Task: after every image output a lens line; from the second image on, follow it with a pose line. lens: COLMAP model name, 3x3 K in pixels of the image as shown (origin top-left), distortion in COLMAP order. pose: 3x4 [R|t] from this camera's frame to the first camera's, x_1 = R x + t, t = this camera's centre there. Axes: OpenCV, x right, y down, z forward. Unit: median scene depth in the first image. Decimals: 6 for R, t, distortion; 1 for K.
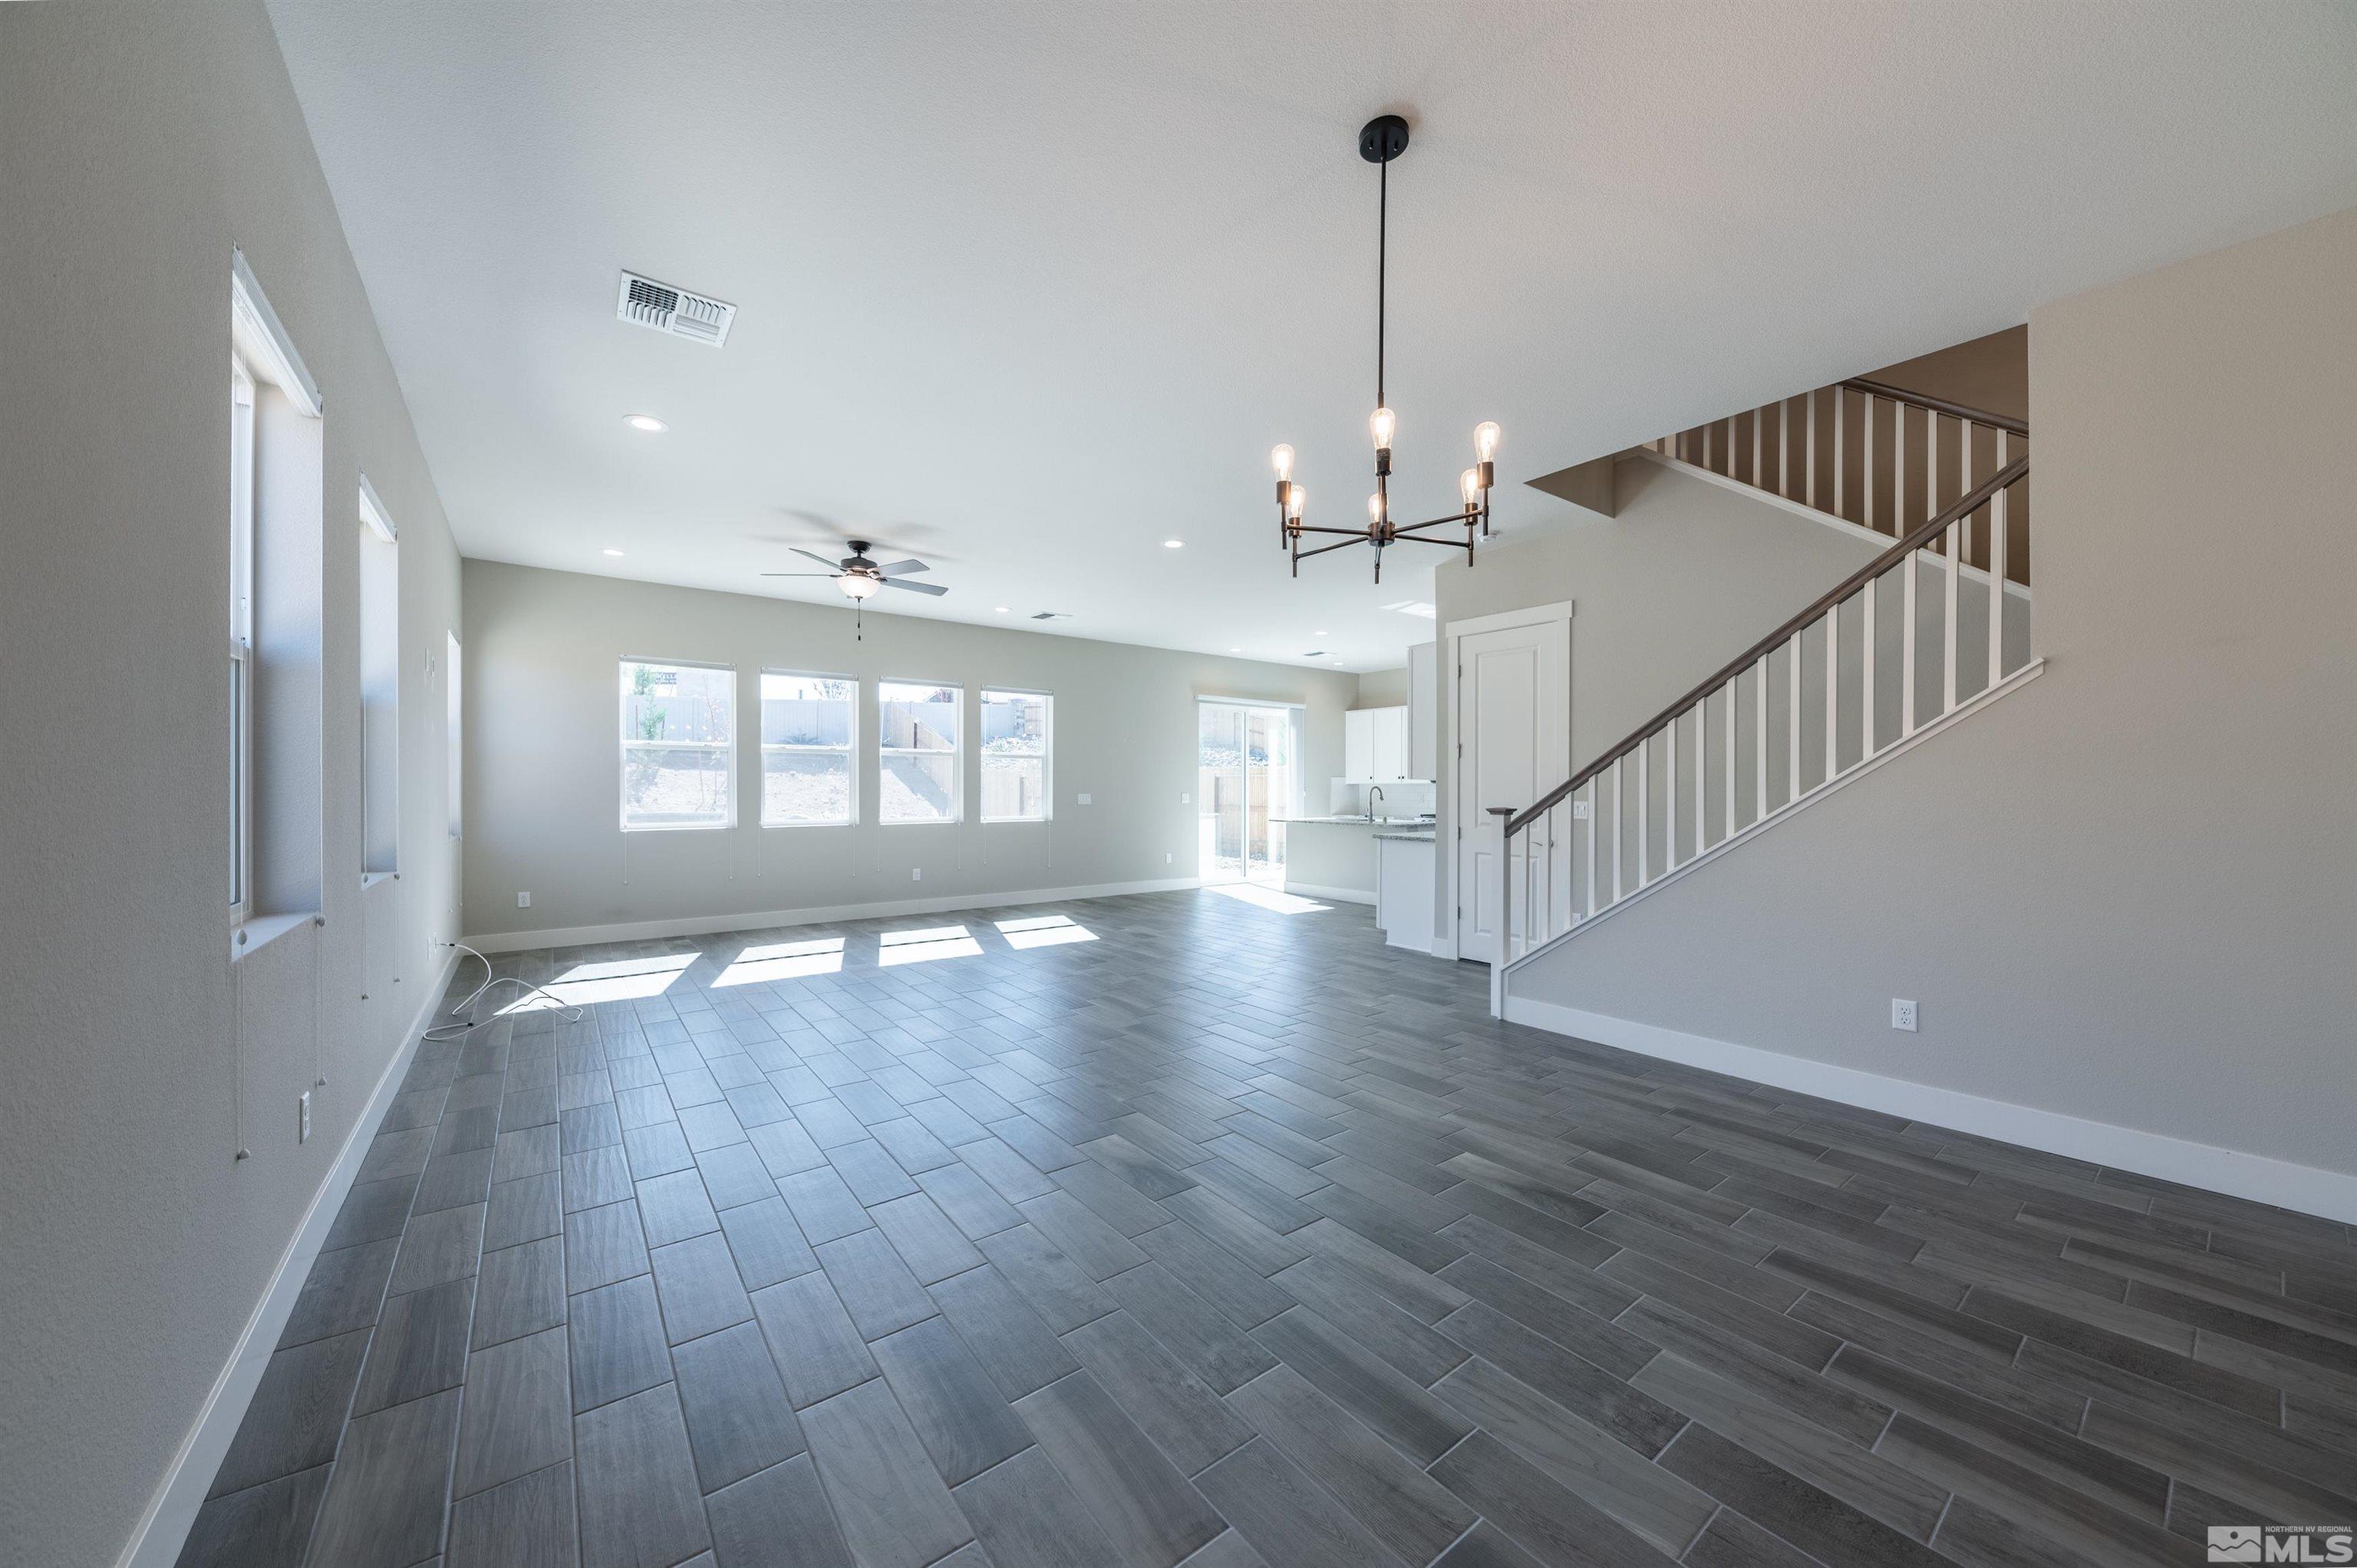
lens RADIAL K [[833.2, 0, 1178.5], [0, 833.2, 784.0], [0, 0, 1]] dist [0.000491, -0.002298]
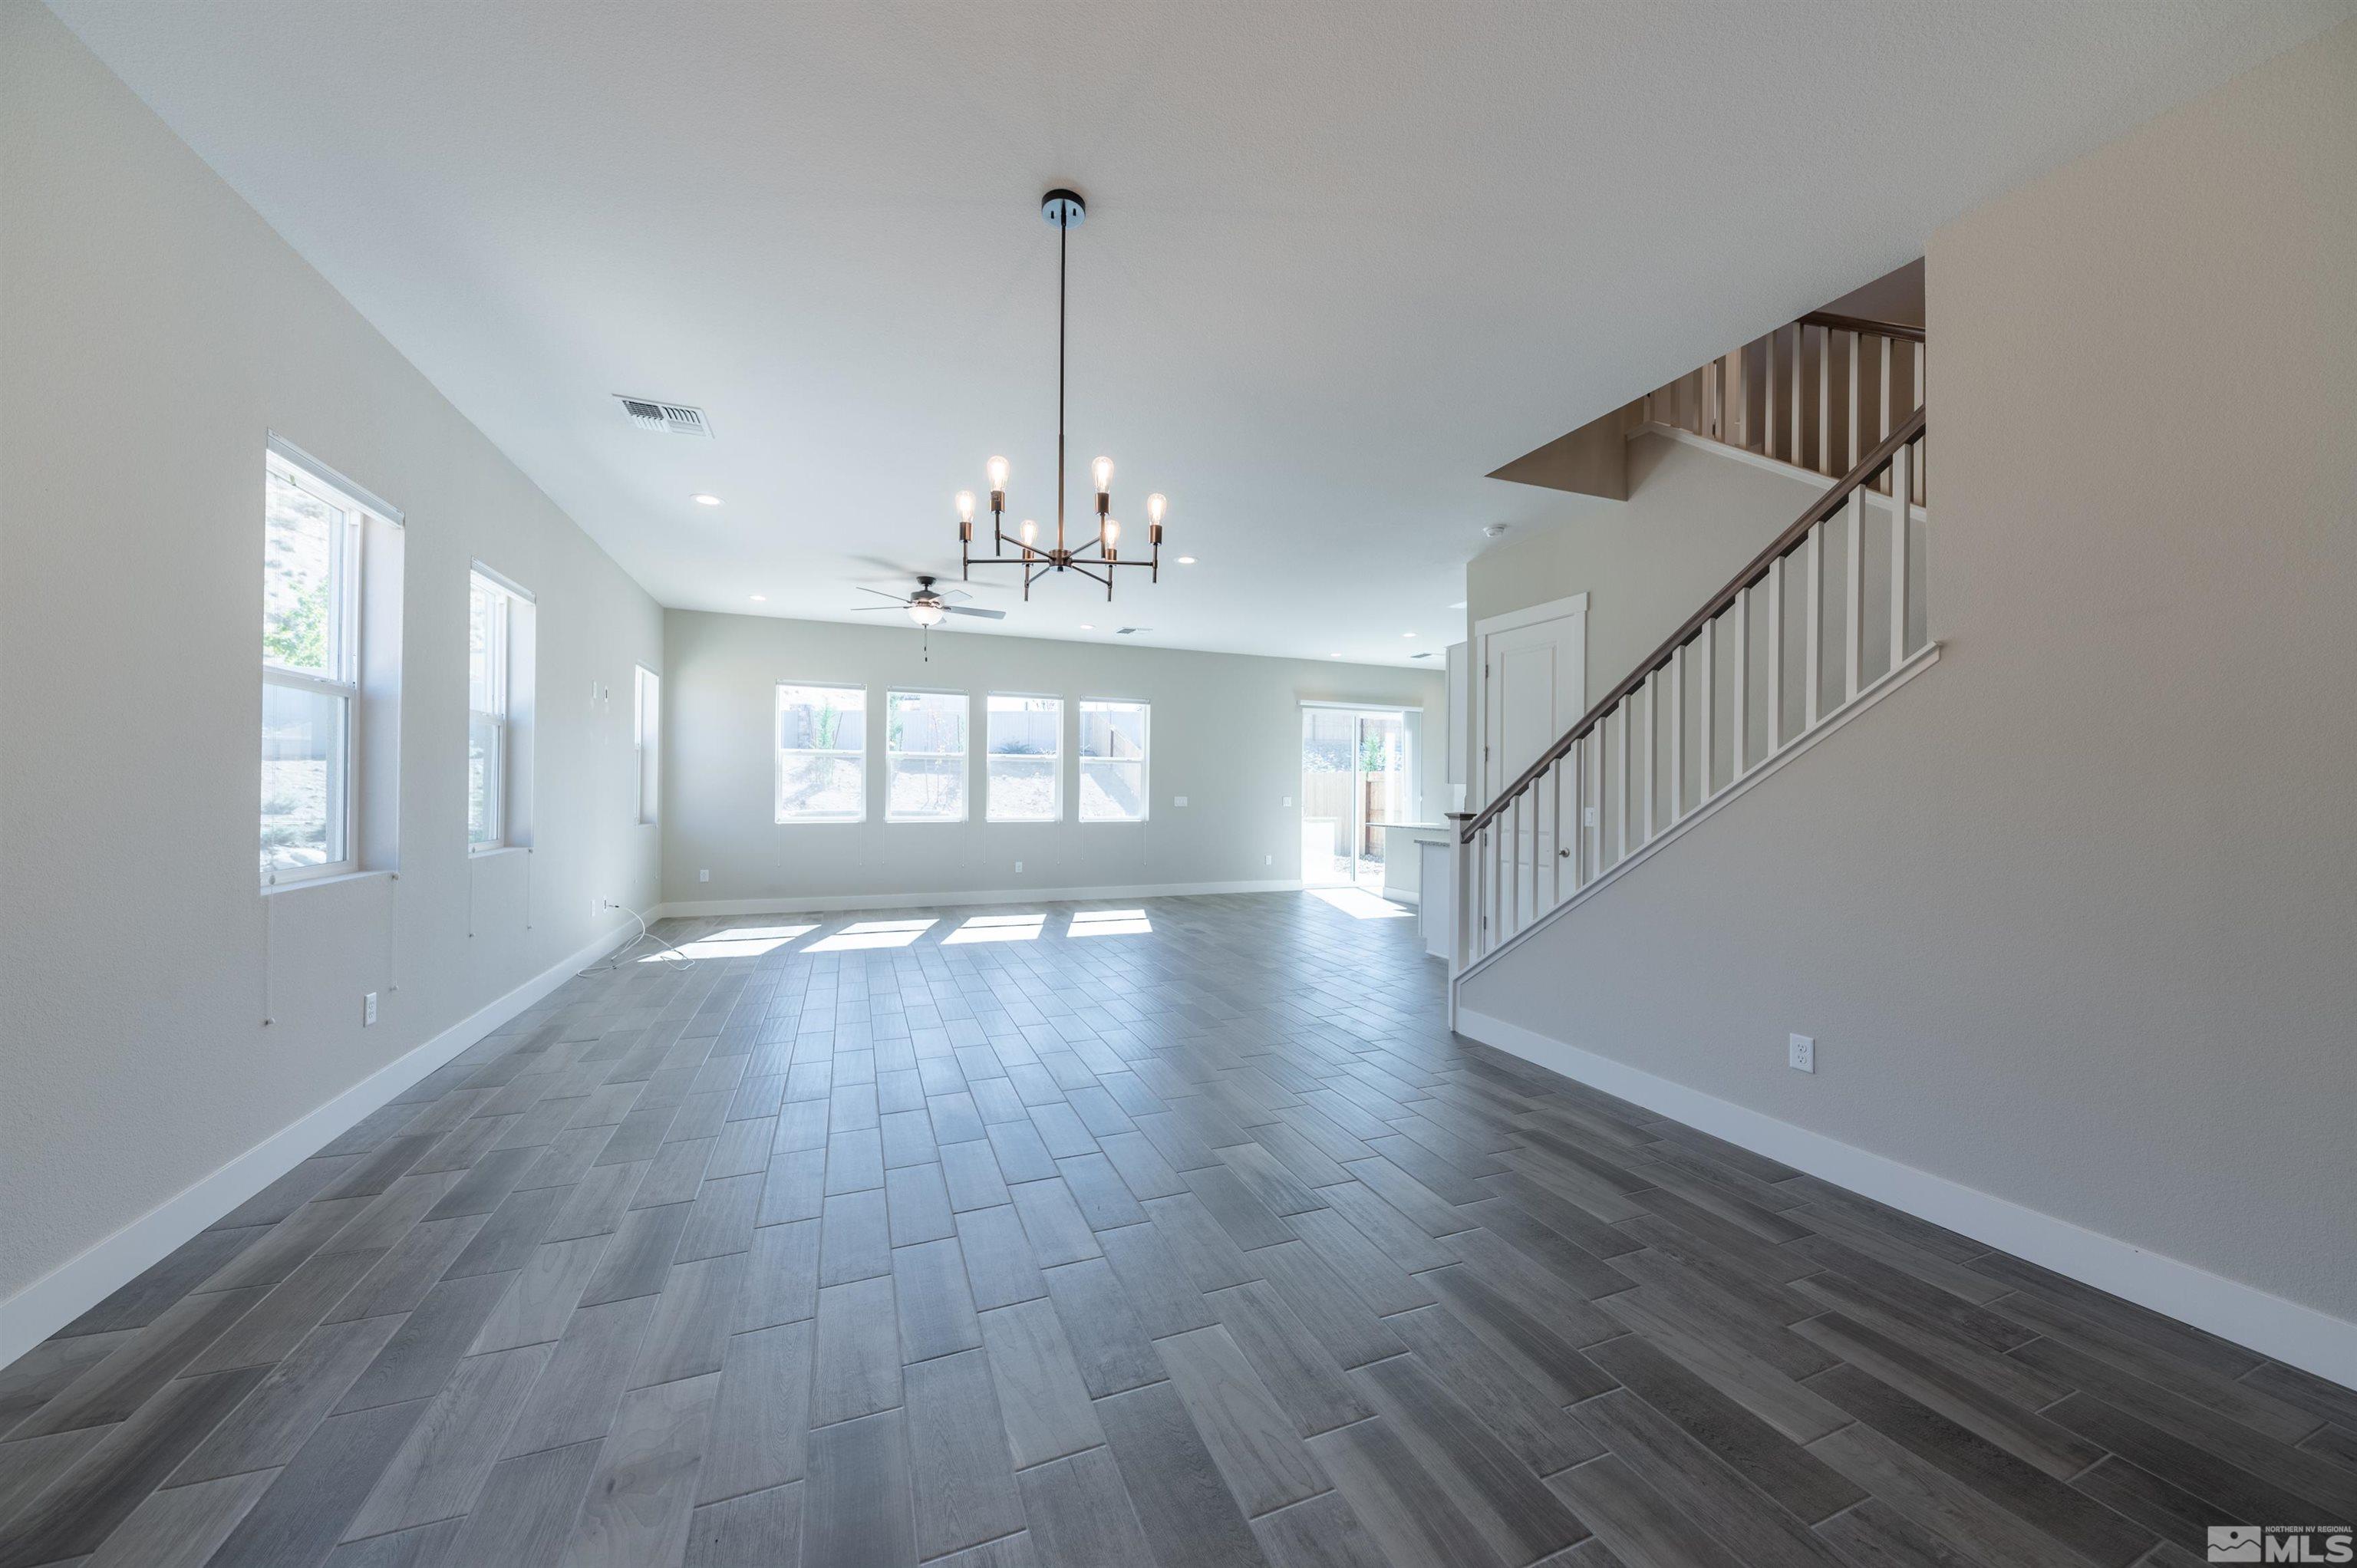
lens RADIAL K [[818.4, 0, 1178.5], [0, 818.4, 784.0], [0, 0, 1]] dist [-0.002764, -0.000137]
pose [[0.963831, 0.004148, -0.266482, 0.260254], [-0.005480, 0.999976, -0.004252, 0.000840], [0.266457, 0.005559, 0.963831, -0.003607]]
